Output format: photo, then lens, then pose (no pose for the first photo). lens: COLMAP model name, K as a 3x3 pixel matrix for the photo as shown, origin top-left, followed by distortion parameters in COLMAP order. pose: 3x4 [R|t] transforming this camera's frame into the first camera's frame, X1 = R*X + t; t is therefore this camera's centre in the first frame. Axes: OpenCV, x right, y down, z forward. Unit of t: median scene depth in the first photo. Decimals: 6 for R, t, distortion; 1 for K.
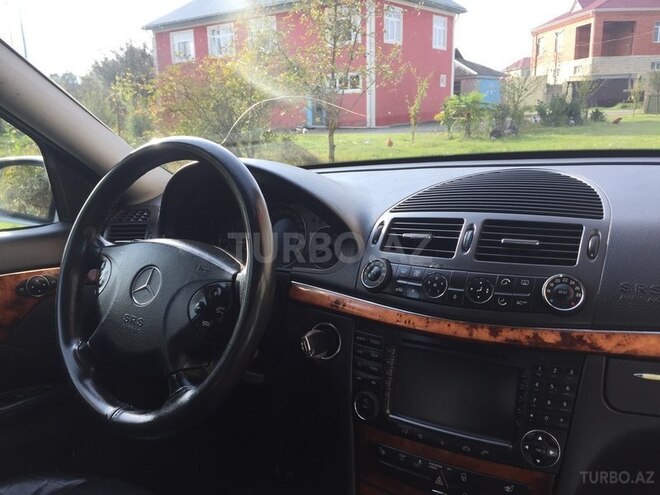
lens RADIAL K [[565.9, 0, 330.0], [0, 565.9, 247.5], [0, 0, 1]] dist [0.045775, -0.012303]
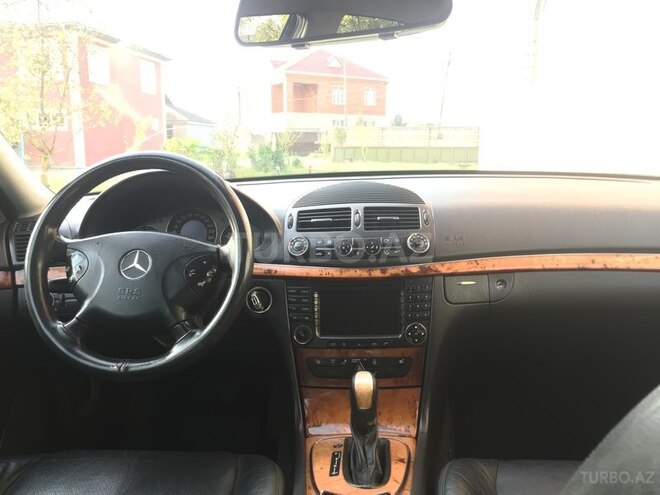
lens RADIAL K [[565.9, 0, 330.0], [0, 565.9, 247.5], [0, 0, 1]] dist [0.045775, -0.012303]
pose [[0.883566, -0.050875, 0.465536, -0.498385], [0.085662, 0.994867, -0.053860, 0.125661], [-0.460406, 0.087467, 0.883389, -0.321158]]
